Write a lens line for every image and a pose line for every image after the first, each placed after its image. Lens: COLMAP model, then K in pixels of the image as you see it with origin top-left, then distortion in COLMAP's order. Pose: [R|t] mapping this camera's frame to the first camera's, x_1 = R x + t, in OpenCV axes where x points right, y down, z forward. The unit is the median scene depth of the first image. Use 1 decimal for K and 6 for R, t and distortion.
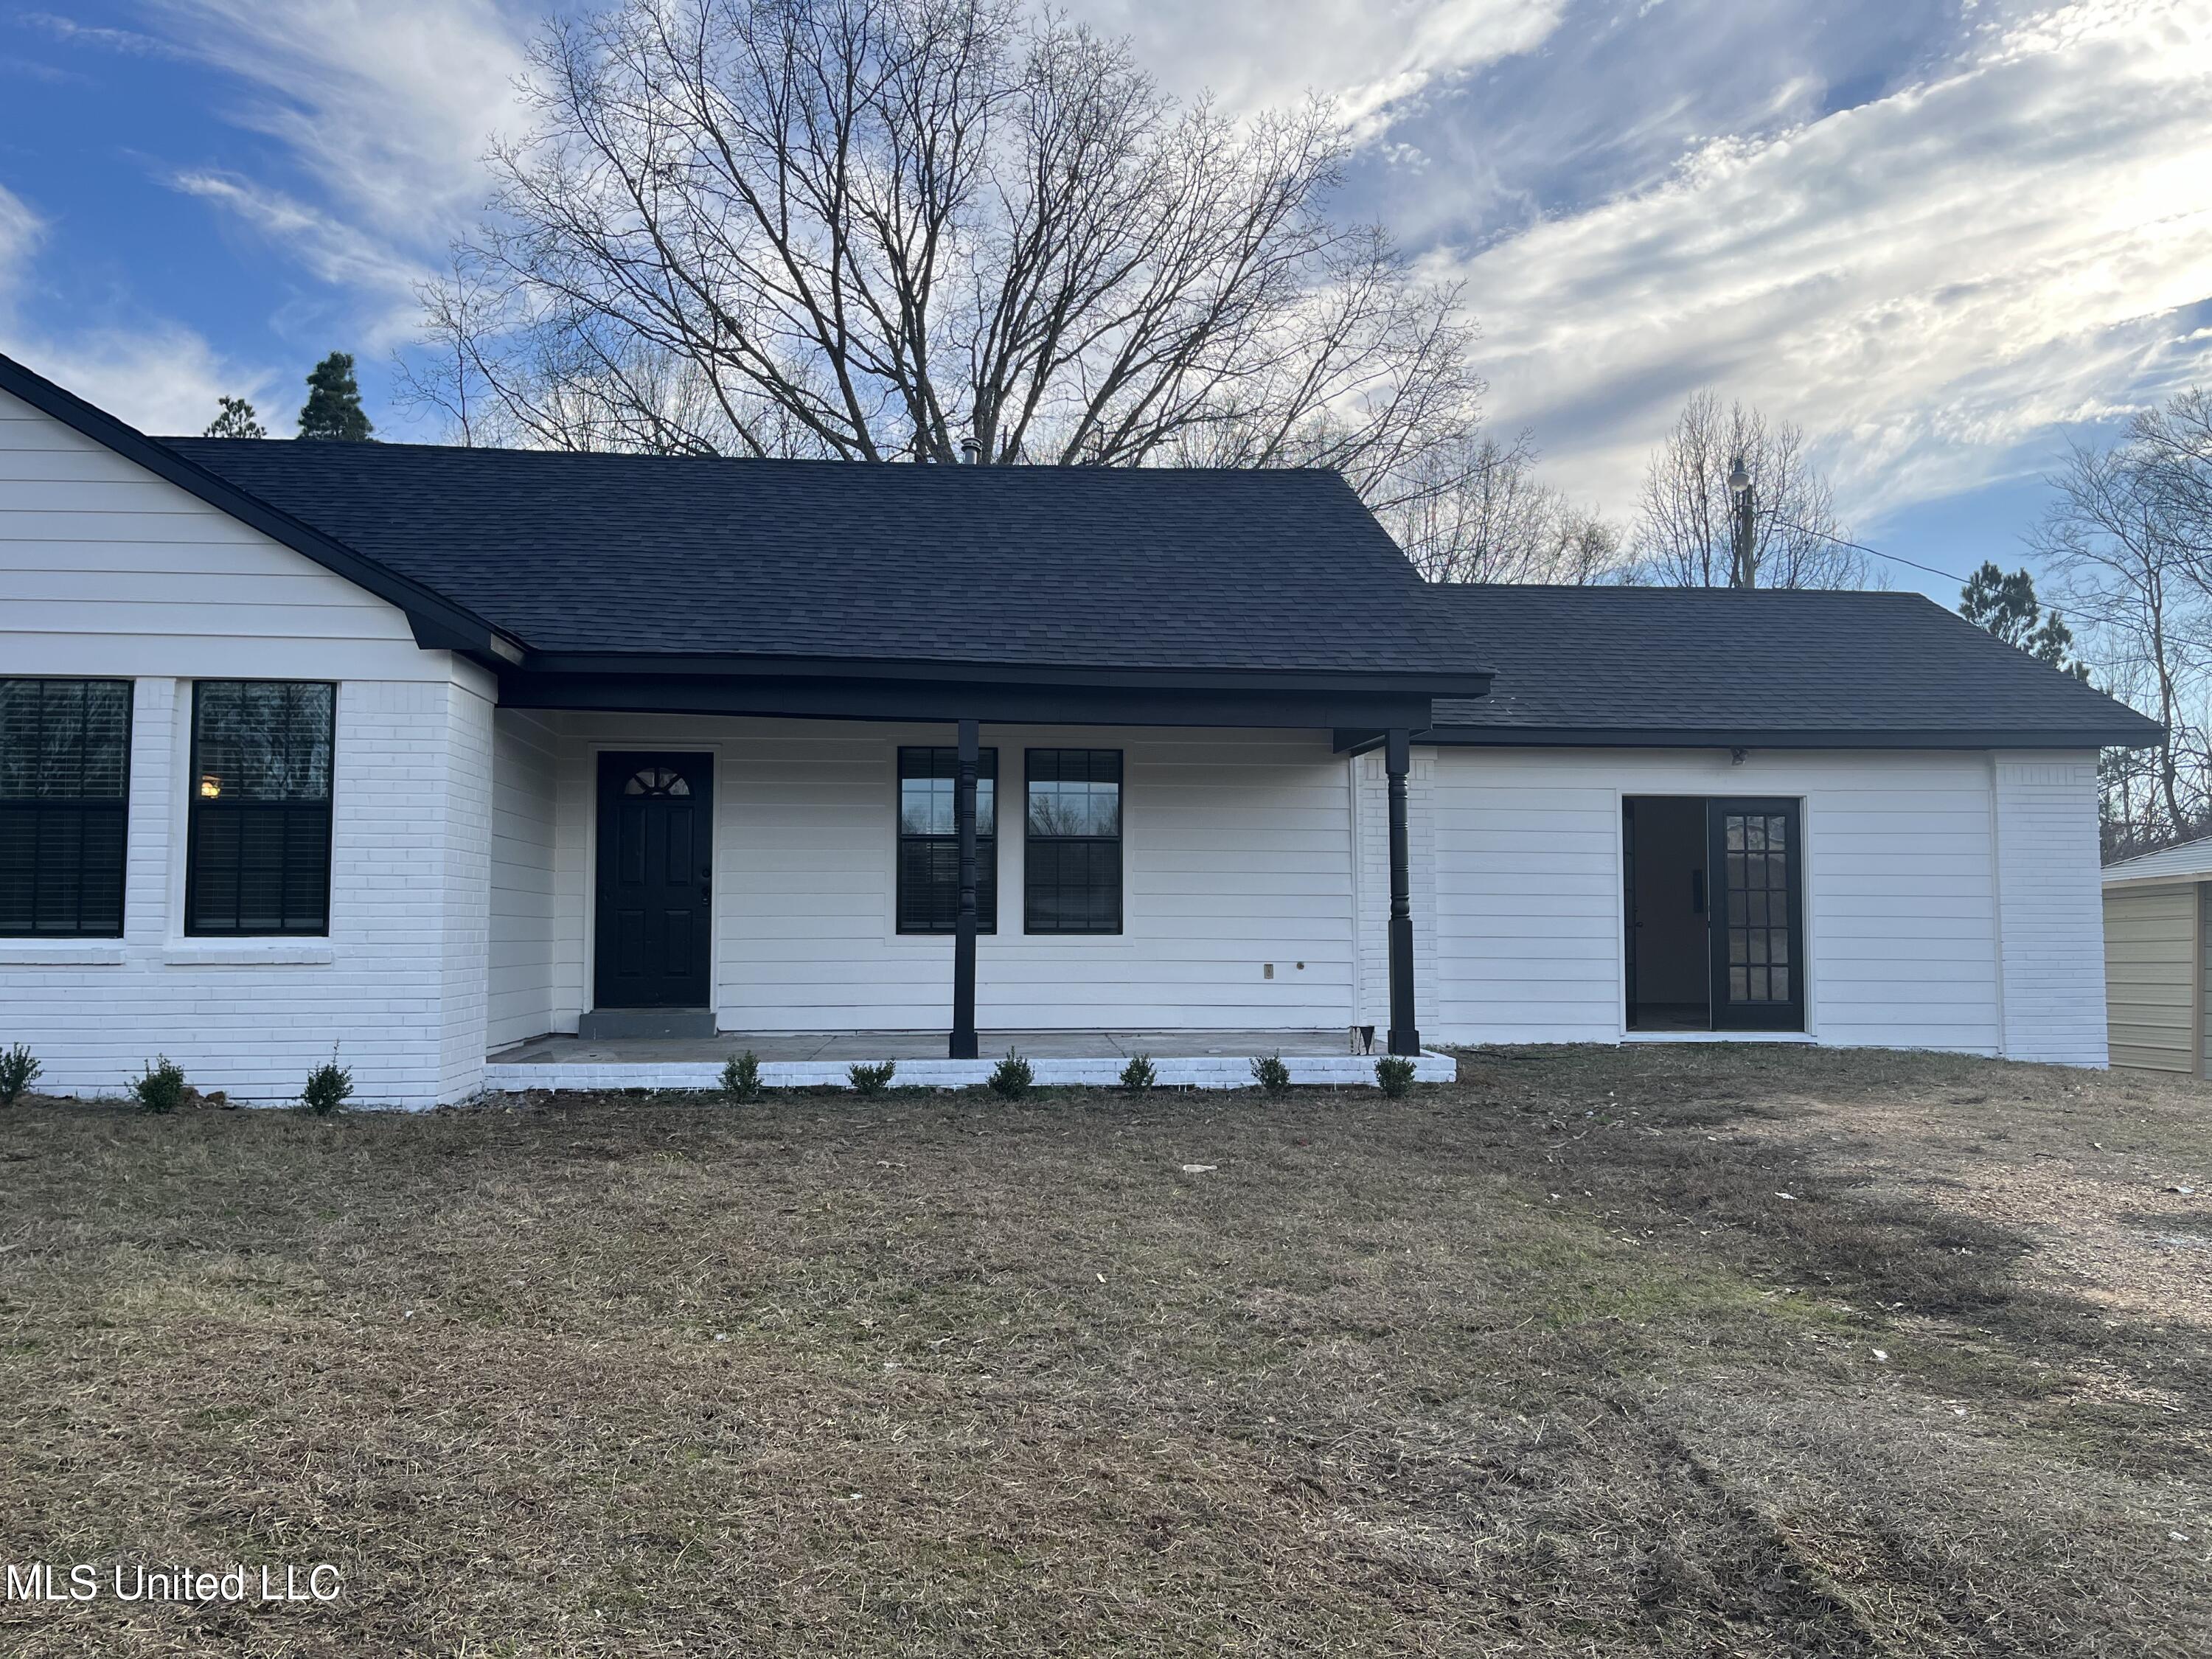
lens RADIAL K [[1685.3, 0, 1102.9], [0, 1685.3, 831.8], [0, 0, 1]] dist [0.053379, -0.079096]
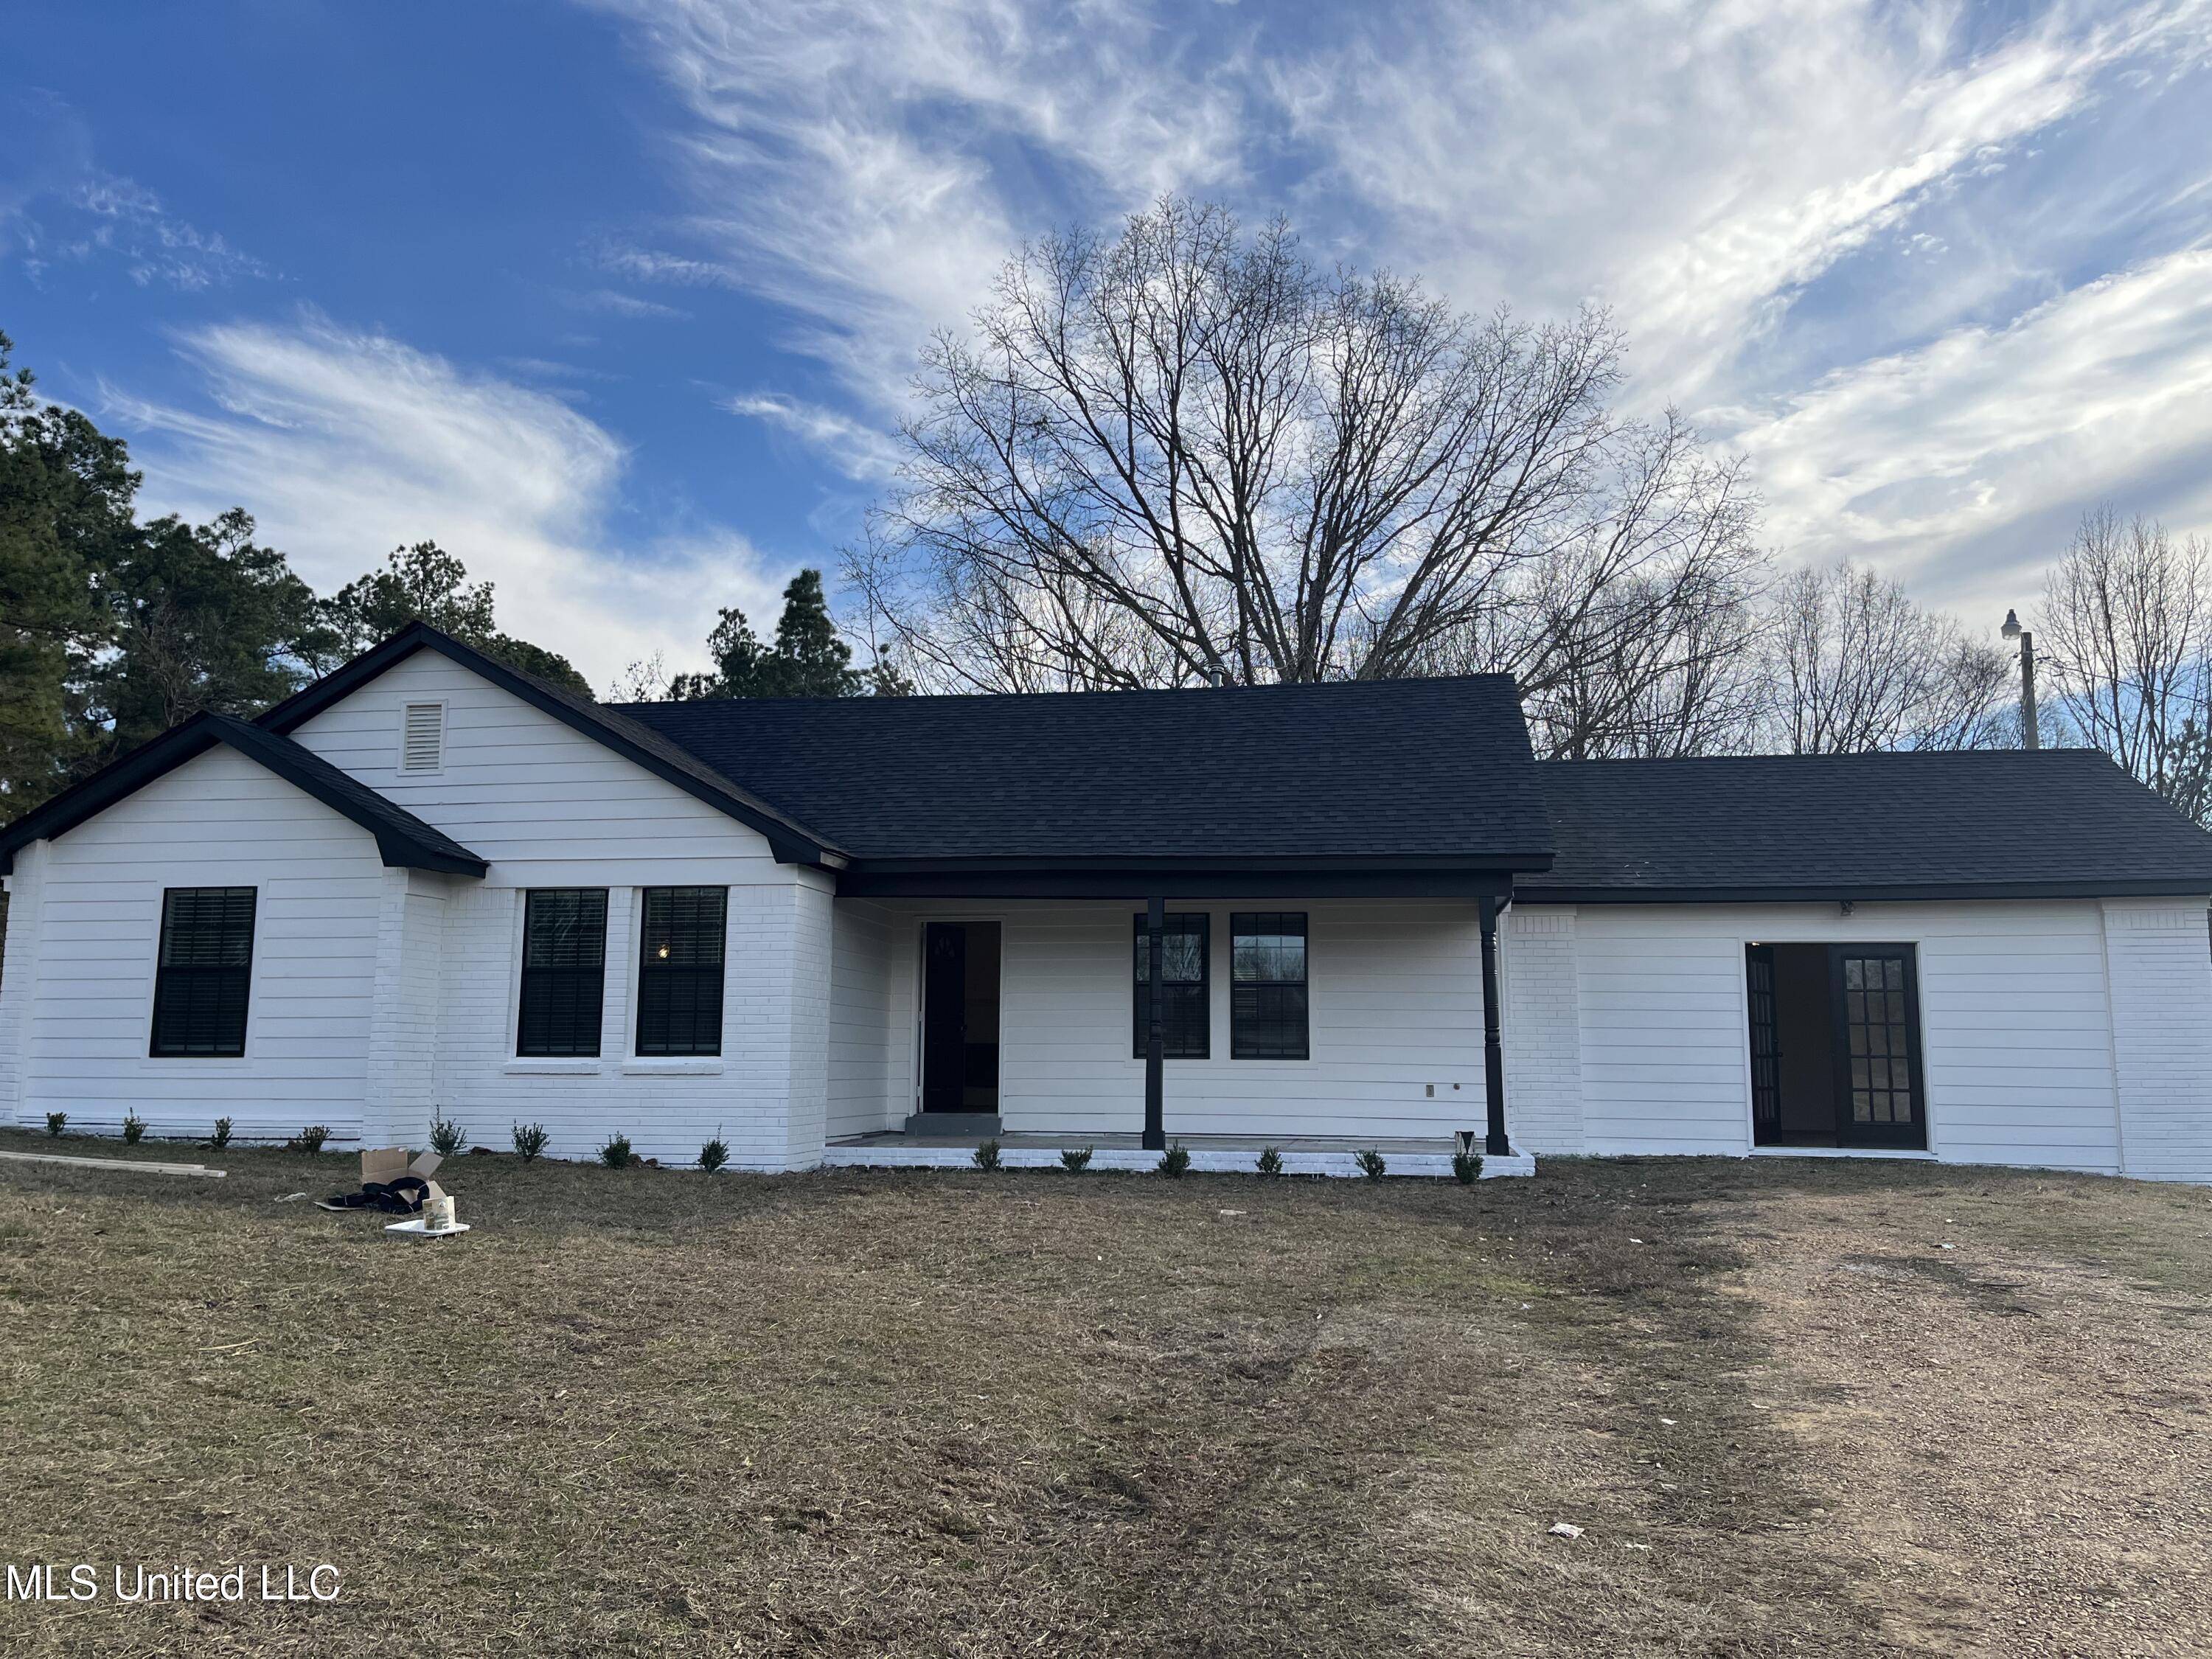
lens RADIAL K [[1685.3, 0, 1091.8], [0, 1685.3, 841.5], [0, 0, 1]] dist [0.053379, -0.079096]
pose [[0.963900, -0.030579, -0.264504, 0.194317], [0.010685, 0.997026, -0.076326, -0.007408], [0.266051, 0.070744, 0.961360, -0.270379]]
